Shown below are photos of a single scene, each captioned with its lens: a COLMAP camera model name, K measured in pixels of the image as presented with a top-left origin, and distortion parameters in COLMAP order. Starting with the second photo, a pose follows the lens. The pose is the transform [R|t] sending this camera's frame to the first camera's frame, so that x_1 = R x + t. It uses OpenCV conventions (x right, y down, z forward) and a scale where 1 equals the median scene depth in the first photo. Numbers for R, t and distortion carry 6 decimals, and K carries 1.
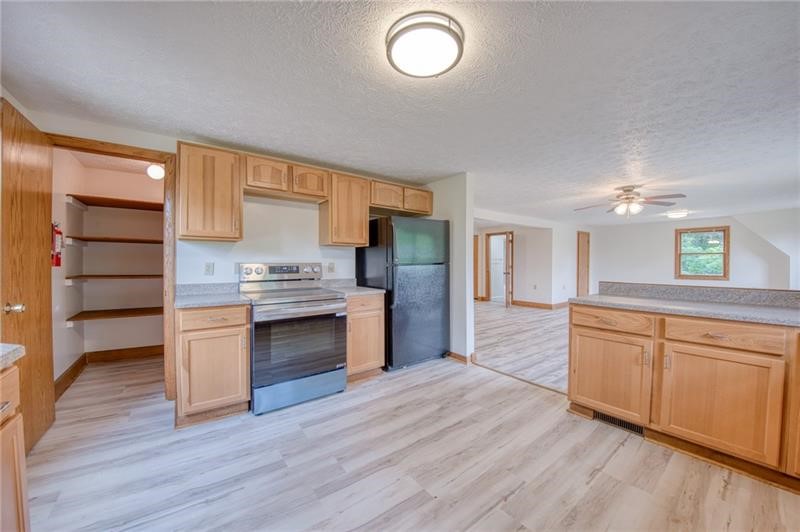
lens RADIAL K [[285.0, 0, 393.2], [0, 285.0, 269.9], [0, 0, 1]] dist [-0.016403, -0.001879]
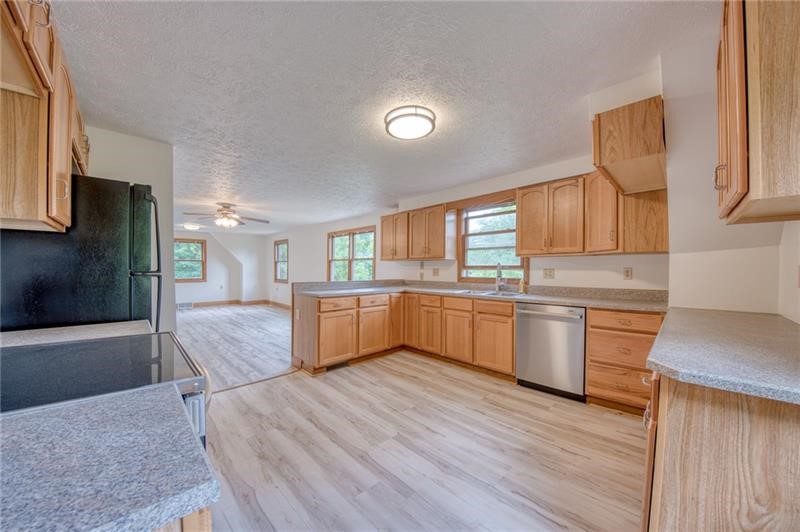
lens RADIAL K [[285.0, 0, 421.8], [0, 285.0, 268.6], [0, 0, 1]] dist [-0.016403, -0.001879]
pose [[-0.185488, 0.000694, 0.982646, -0.513800], [0.020723, 0.999780, 0.003206, -0.012261], [-0.982428, 0.020958, -0.185461, 0.449879]]
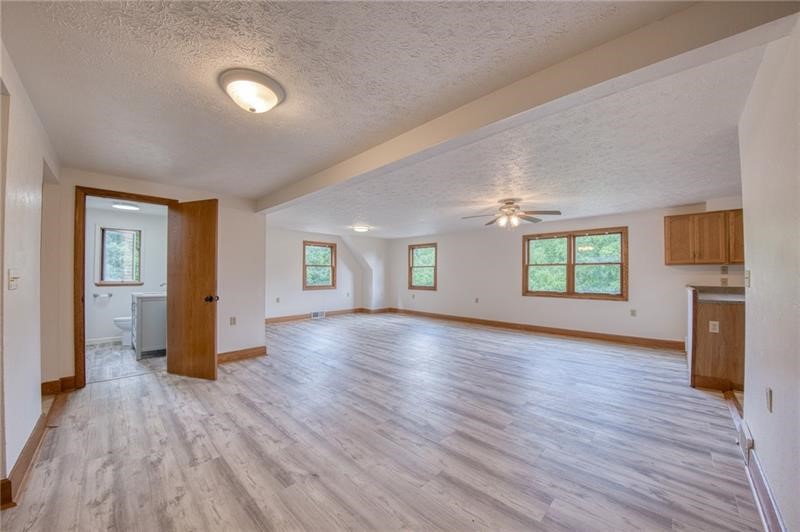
lens RADIAL K [[285.0, 0, 410.4], [0, 285.0, 279.3], [0, 0, 1]] dist [-0.016403, -0.001879]
pose [[-0.196344, -0.016515, 0.980396, -0.114696], [0.024264, 0.999470, 0.021696, -0.039710], [-0.980235, 0.028048, -0.195839, 1.683343]]
